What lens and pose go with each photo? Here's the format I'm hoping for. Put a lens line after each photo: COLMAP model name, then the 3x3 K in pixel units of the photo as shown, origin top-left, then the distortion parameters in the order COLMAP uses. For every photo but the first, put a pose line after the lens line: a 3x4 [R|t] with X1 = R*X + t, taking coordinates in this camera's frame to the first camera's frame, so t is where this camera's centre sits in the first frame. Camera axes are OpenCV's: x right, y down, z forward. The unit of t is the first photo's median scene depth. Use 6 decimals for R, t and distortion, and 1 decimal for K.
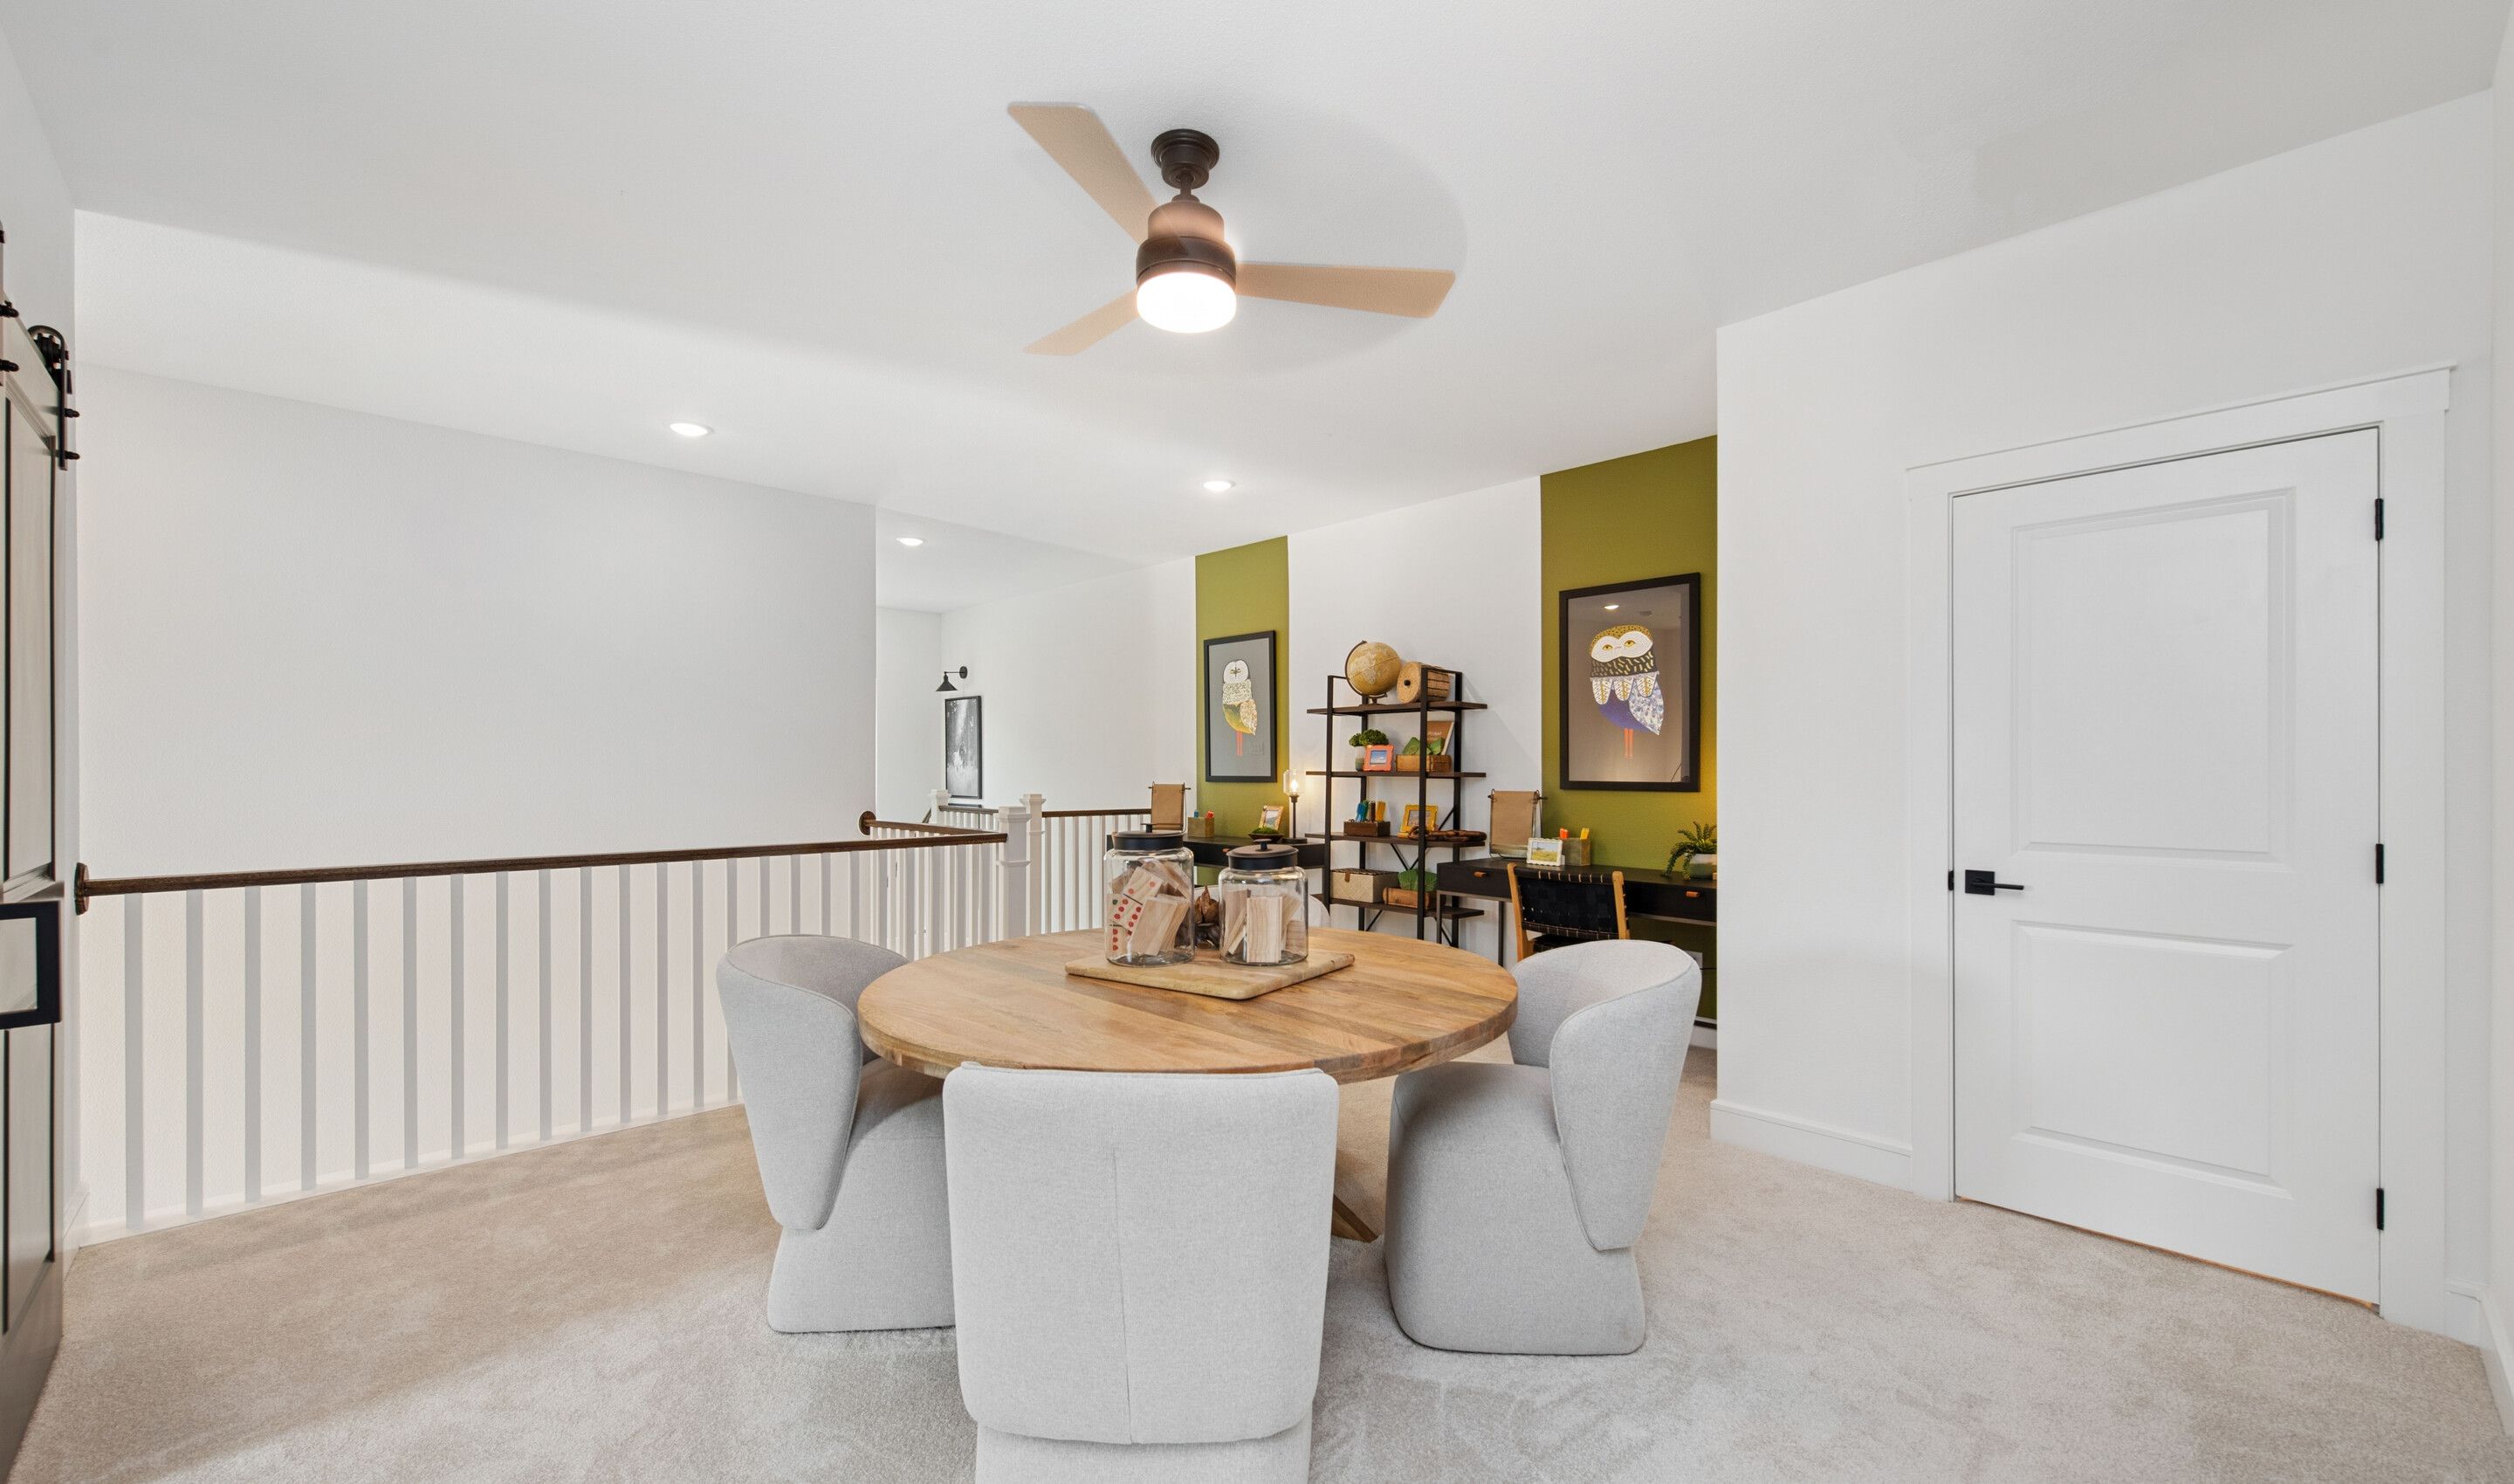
lens RADIAL K [[1031.1, 0, 1247.4], [0, 1031.1, 730.9], [0, 0, 1]] dist [0.000795, -0.000013]
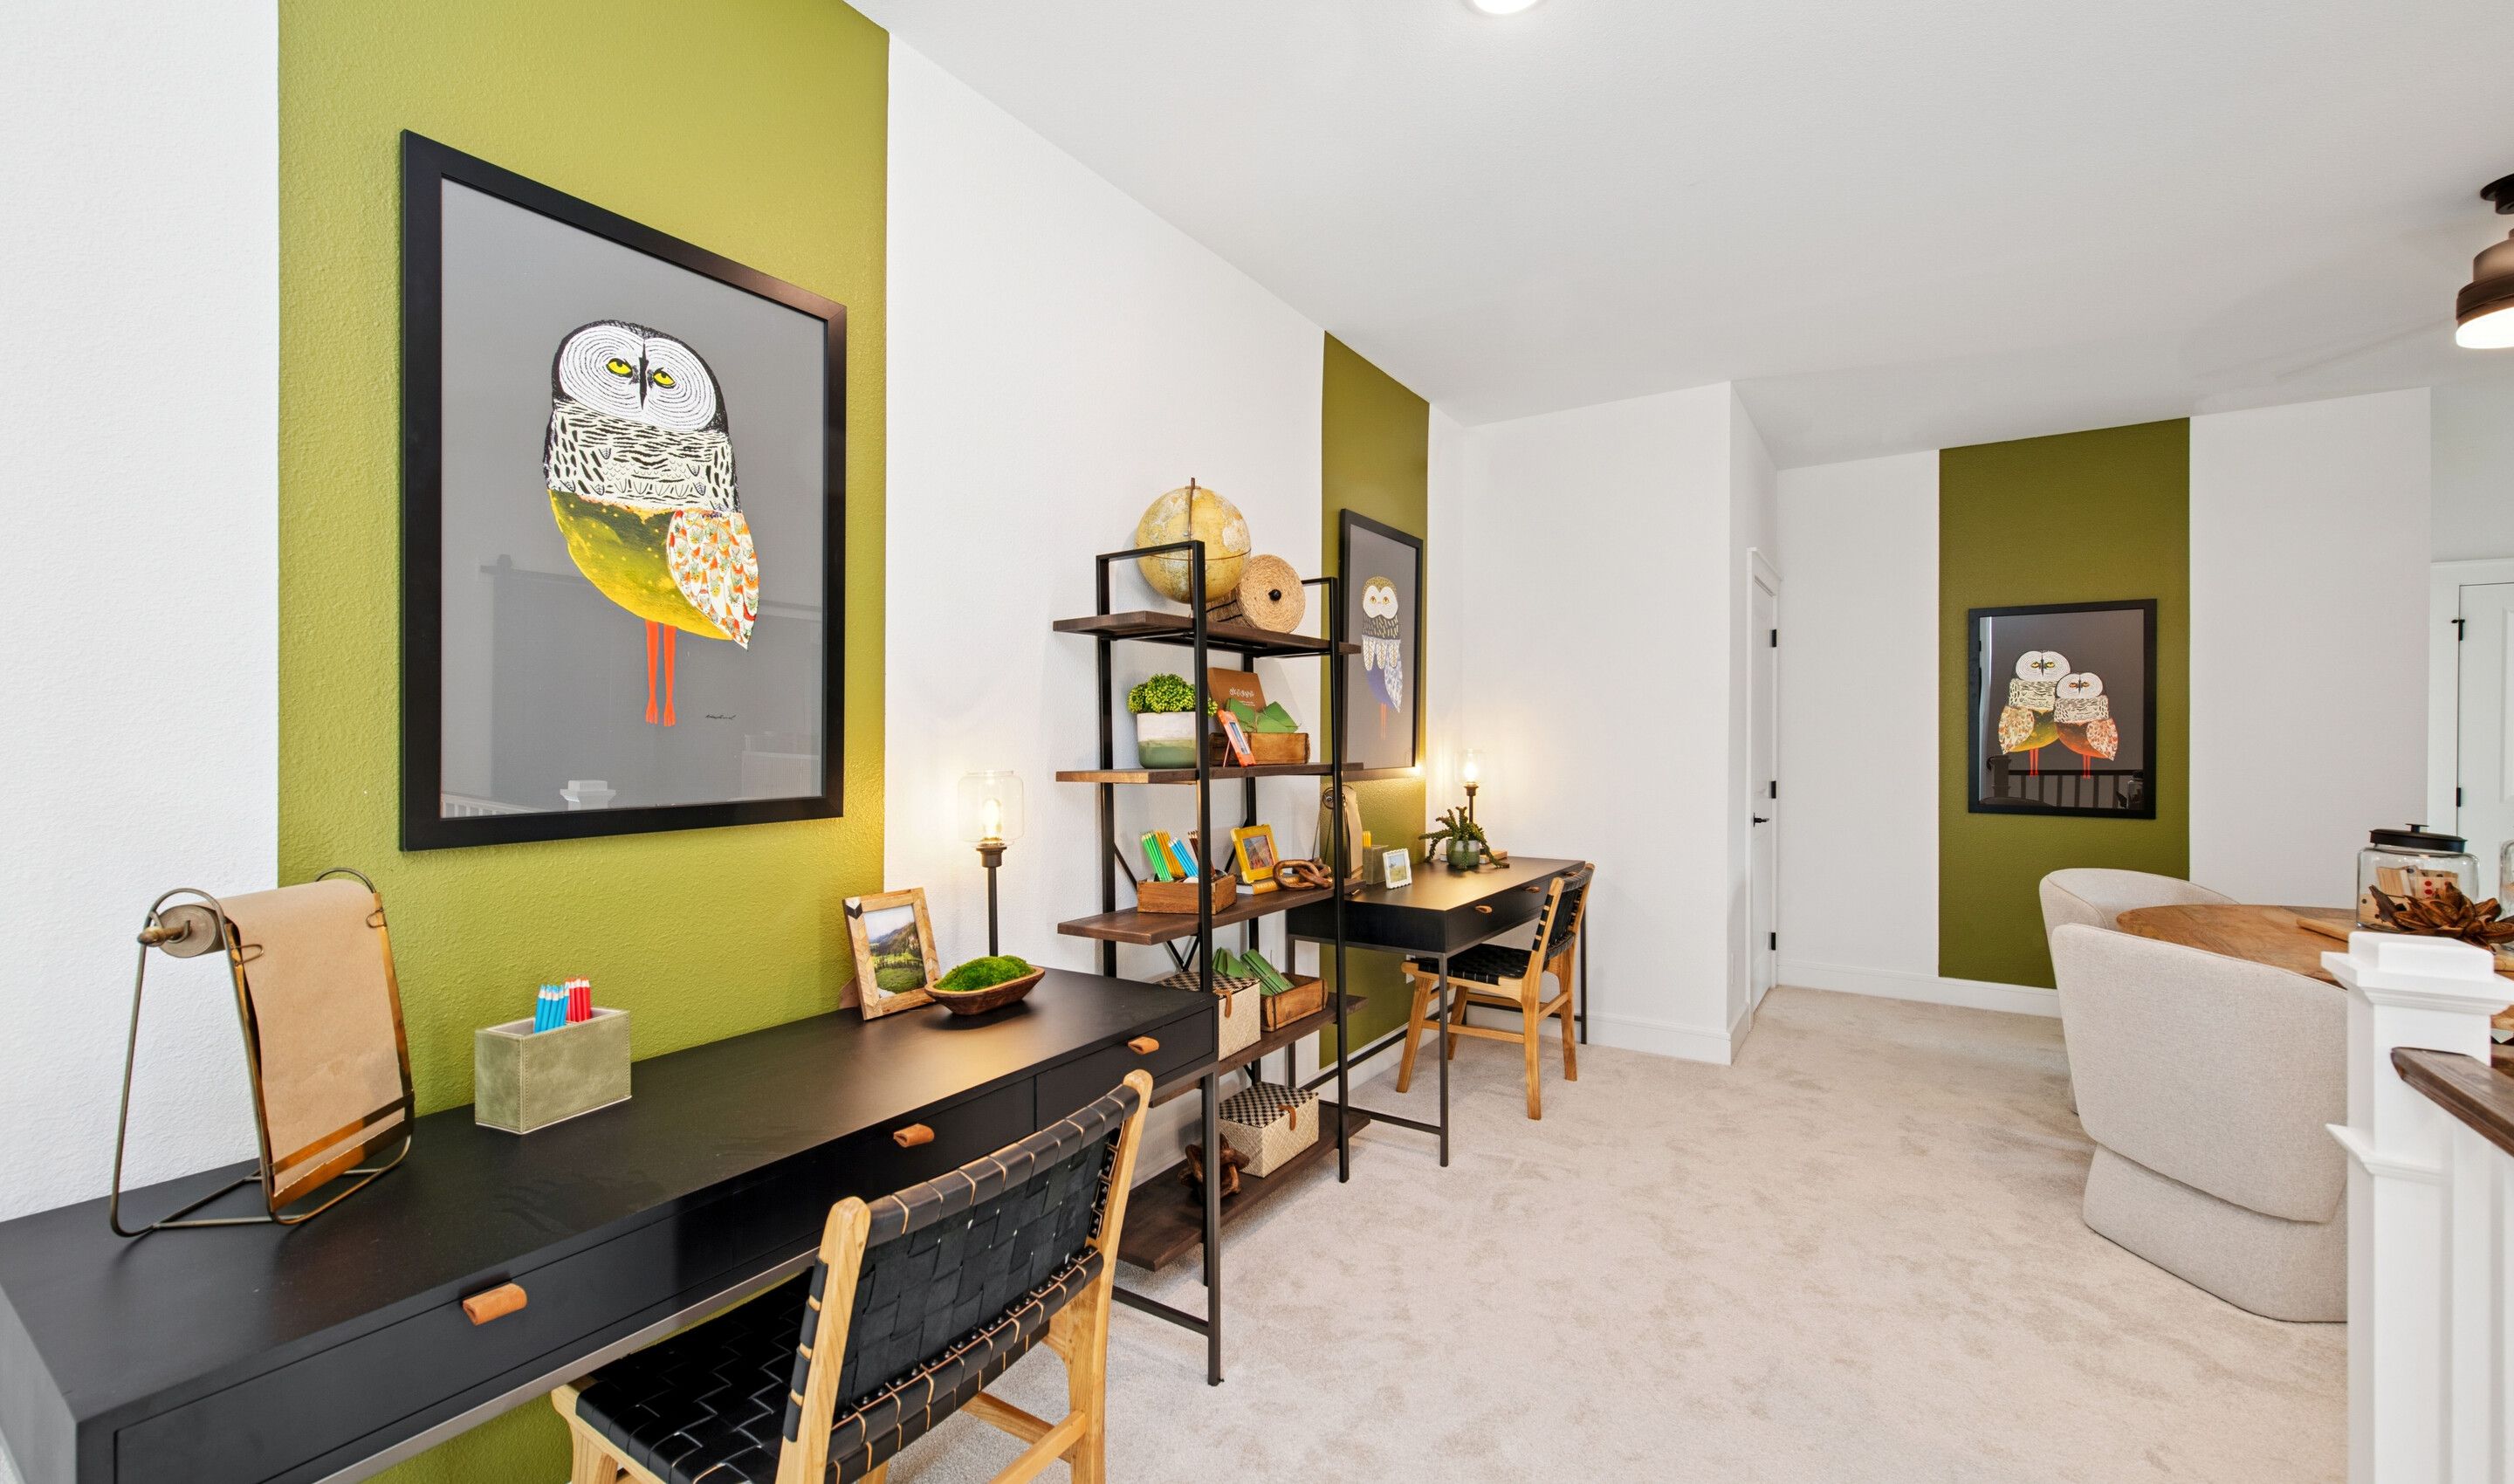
lens RADIAL K [[1031.1, 0, 1247.4], [0, 1031.1, 730.9], [0, 0, 1]] dist [0.000795, -0.000013]
pose [[-0.245748, -0.006751, 0.969310, -0.318587], [-0.044179, 0.999015, -0.004243, 0.022777], [-0.968327, -0.043866, -0.245804, 1.042782]]
